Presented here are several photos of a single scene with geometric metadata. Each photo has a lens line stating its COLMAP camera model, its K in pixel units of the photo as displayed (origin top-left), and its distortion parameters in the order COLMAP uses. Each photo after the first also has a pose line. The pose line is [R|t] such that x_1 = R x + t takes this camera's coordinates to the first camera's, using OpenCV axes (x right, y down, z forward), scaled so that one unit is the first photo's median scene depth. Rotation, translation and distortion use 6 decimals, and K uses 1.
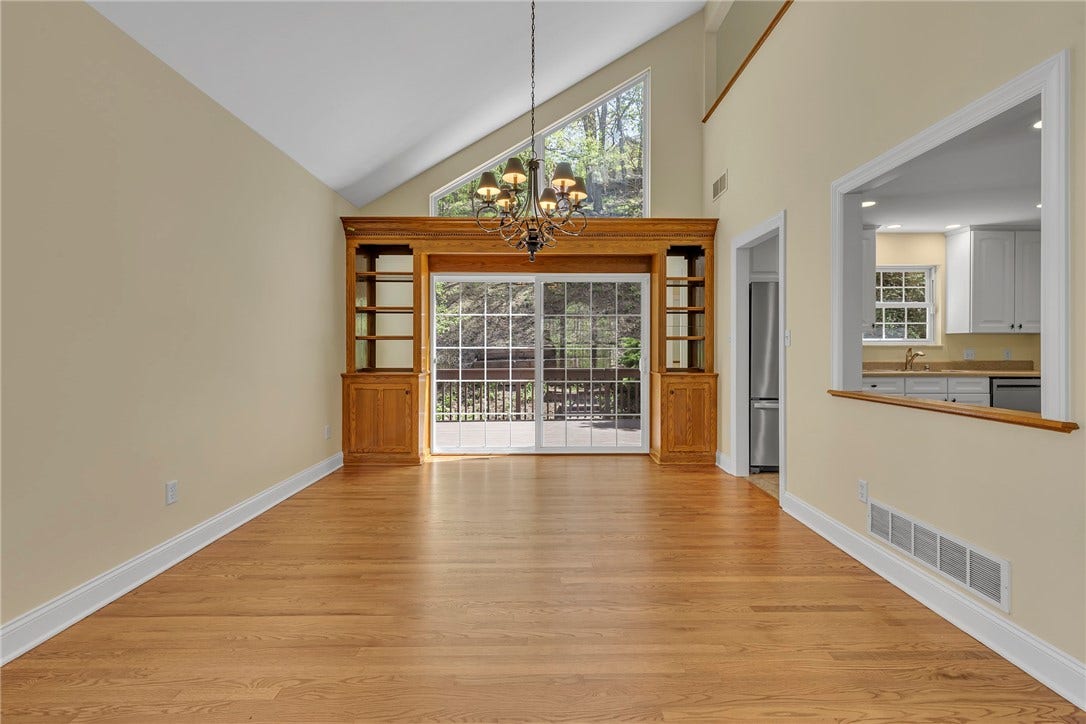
lens RADIAL K [[496.1, 0, 546.0], [0, 496.1, 350.0], [0, 0, 1]] dist [-0.001302, -0.000549]
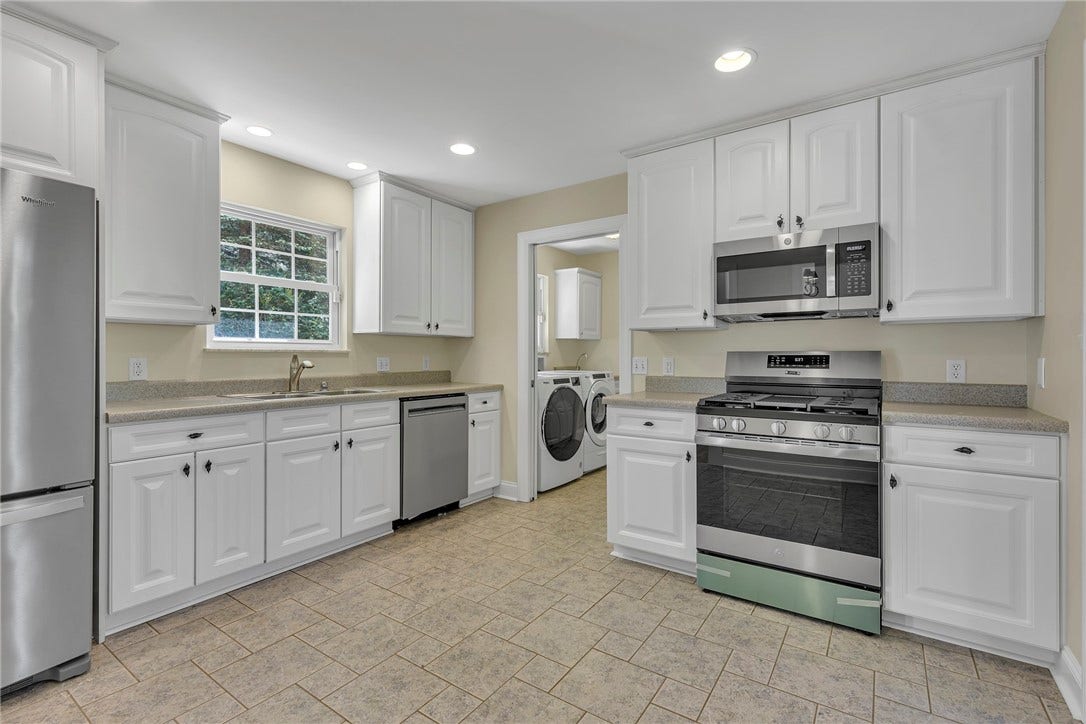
lens RADIAL K [[489.0, 0, 551.5], [0, 489.0, 356.9], [0, 0, 1]] dist [0.004041, -0.000151]
pose [[0.571815, -0.001889, 0.820380, 0.430622], [-0.001605, 0.999993, 0.003422, -0.003760], [-0.820381, -0.003274, 0.571808, 0.415604]]
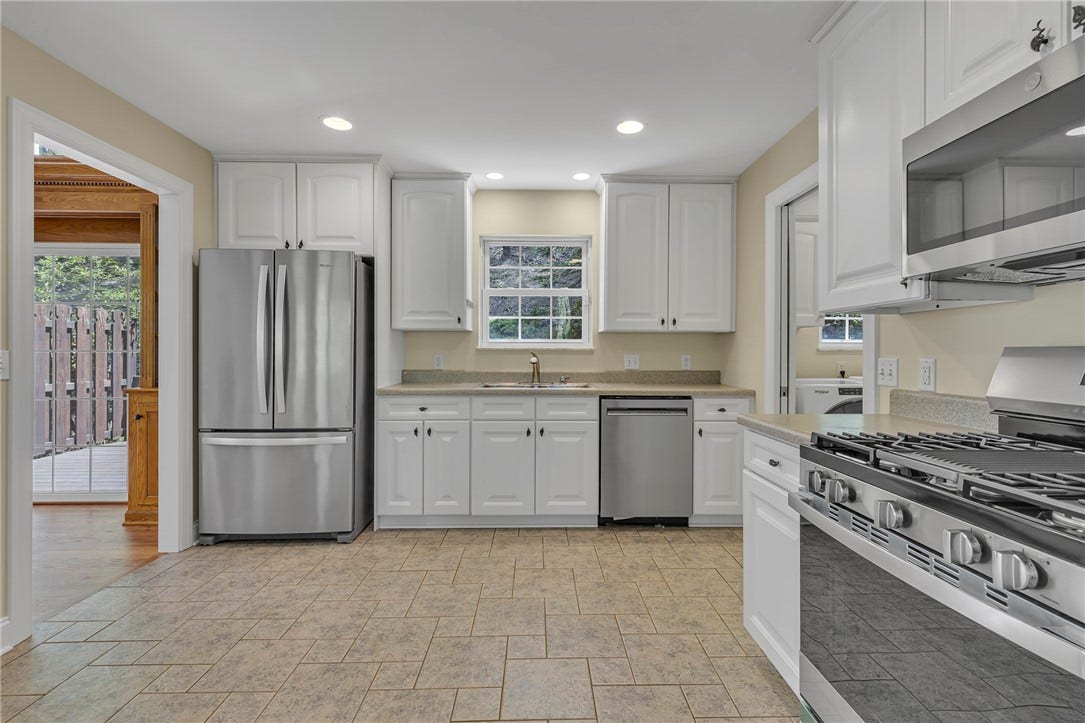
lens RADIAL K [[492.1, 0, 547.2], [0, 492.1, 353.4], [0, 0, 1]] dist [0.012607, -0.000131]
pose [[0.999941, 0.003392, 0.010276, 0.746187], [-0.003427, 0.999989, 0.003328, -0.004781], [-0.010264, -0.003363, 0.999942, 0.303200]]
